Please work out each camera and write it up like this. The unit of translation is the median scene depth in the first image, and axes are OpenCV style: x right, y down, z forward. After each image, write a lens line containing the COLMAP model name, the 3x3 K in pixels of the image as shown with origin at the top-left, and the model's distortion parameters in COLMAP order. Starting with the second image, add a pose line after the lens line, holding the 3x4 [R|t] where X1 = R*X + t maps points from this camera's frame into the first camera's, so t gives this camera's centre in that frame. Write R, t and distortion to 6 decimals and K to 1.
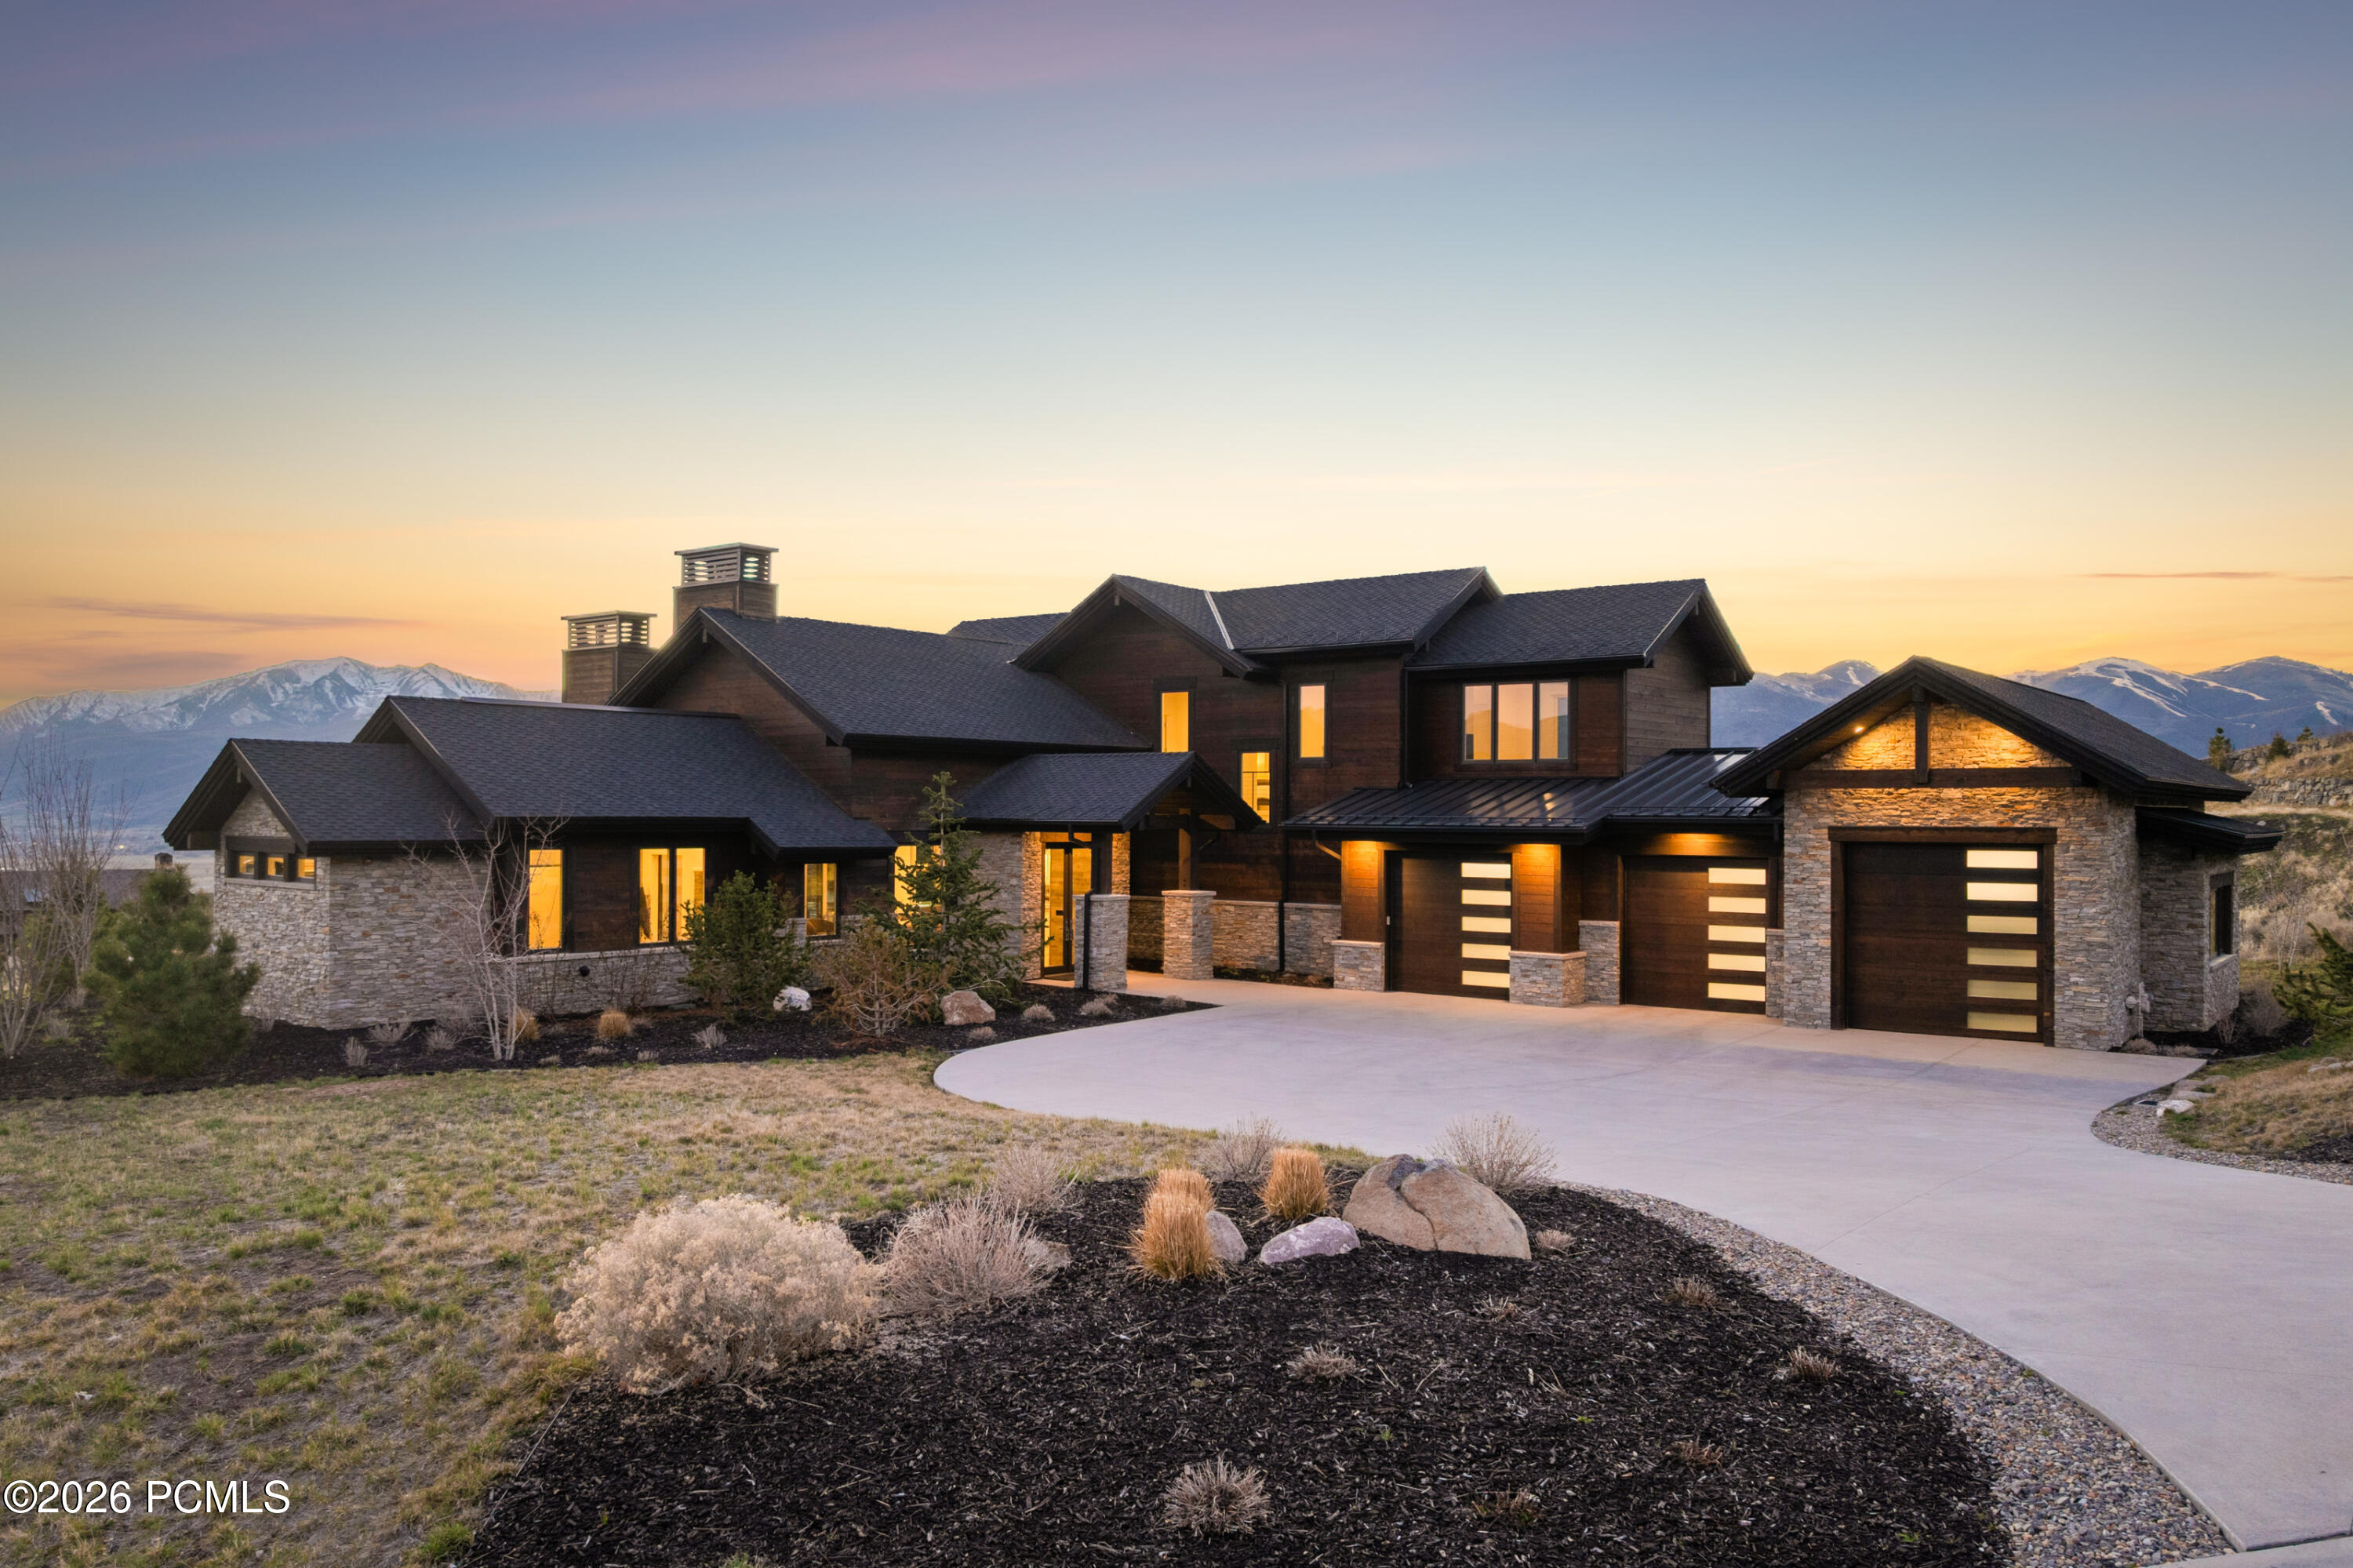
lens RADIAL K [[1658.1, 0, 1139.5], [0, 1658.1, 778.3], [0, 0, 1]] dist [-0.003668, -0.071088]
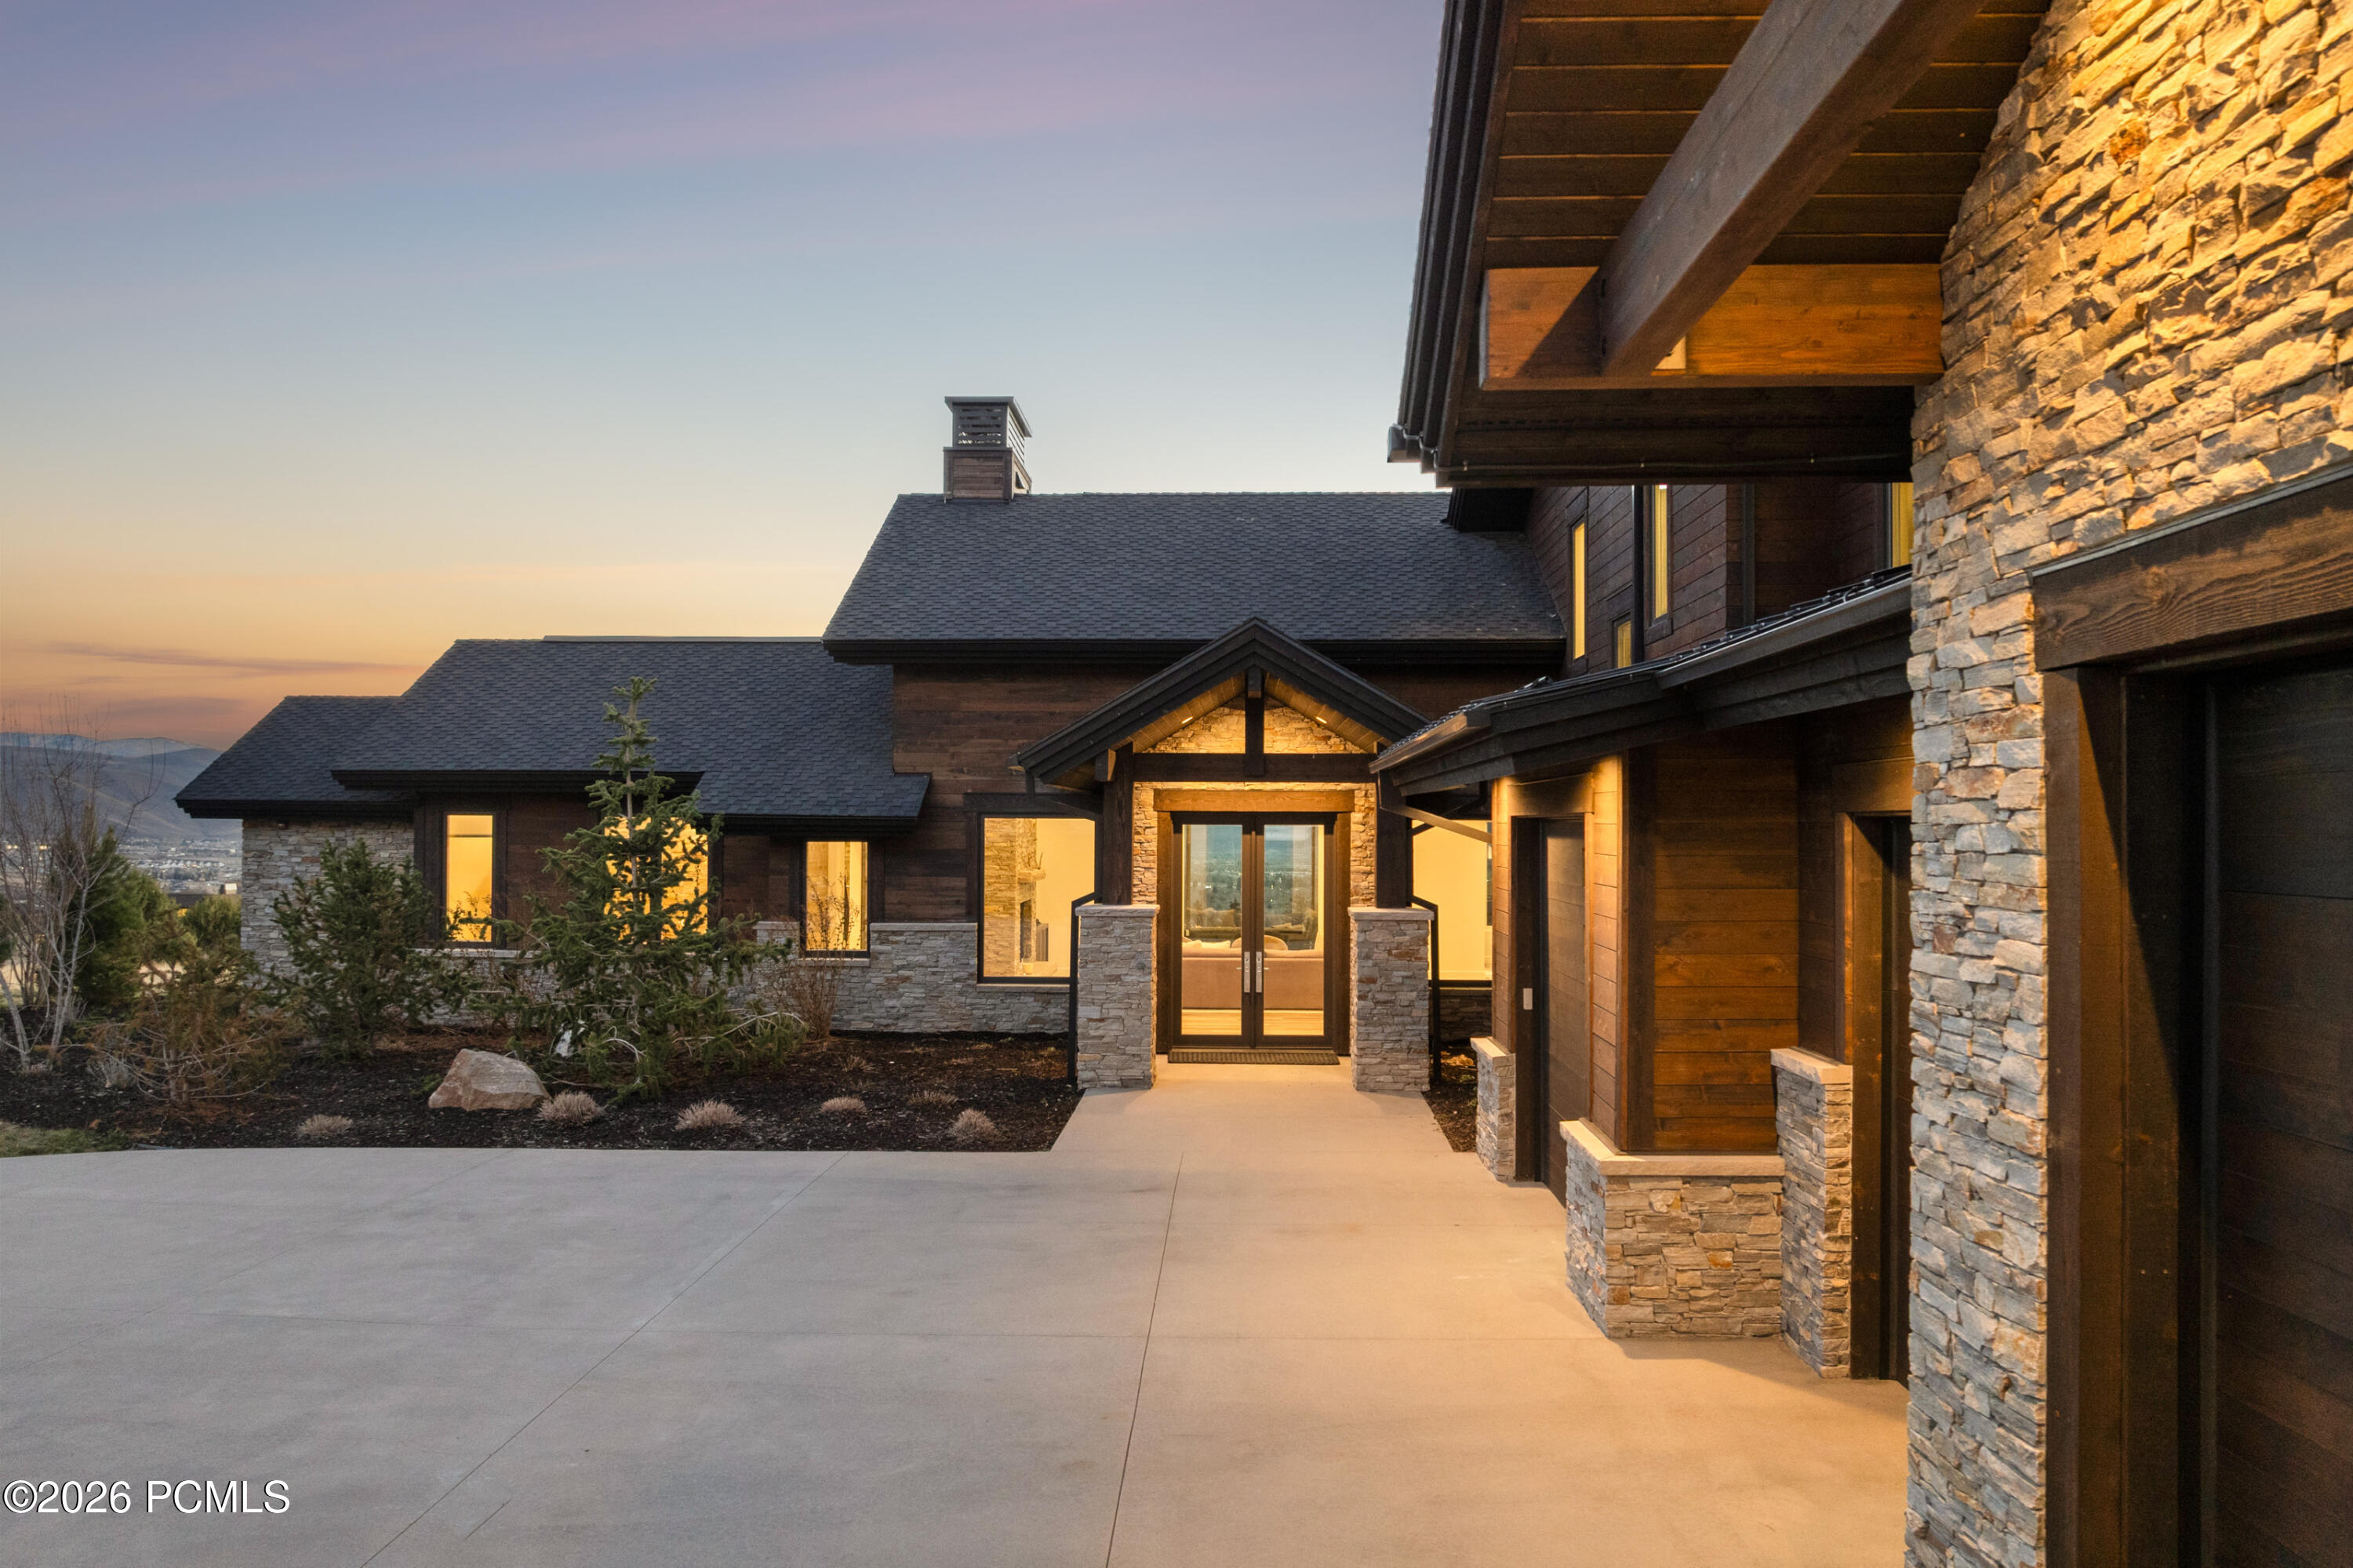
lens RADIAL K [[1631.3, 0, 1184.5], [0, 1631.3, 822.9], [0, 0, 1]] dist [-0.001200, -0.000125]
pose [[0.600924, -0.003551, -0.799298, 0.440008], [0.013895, 0.999885, 0.006004, 0.044783], [0.799185, -0.014714, 0.600905, 0.768136]]
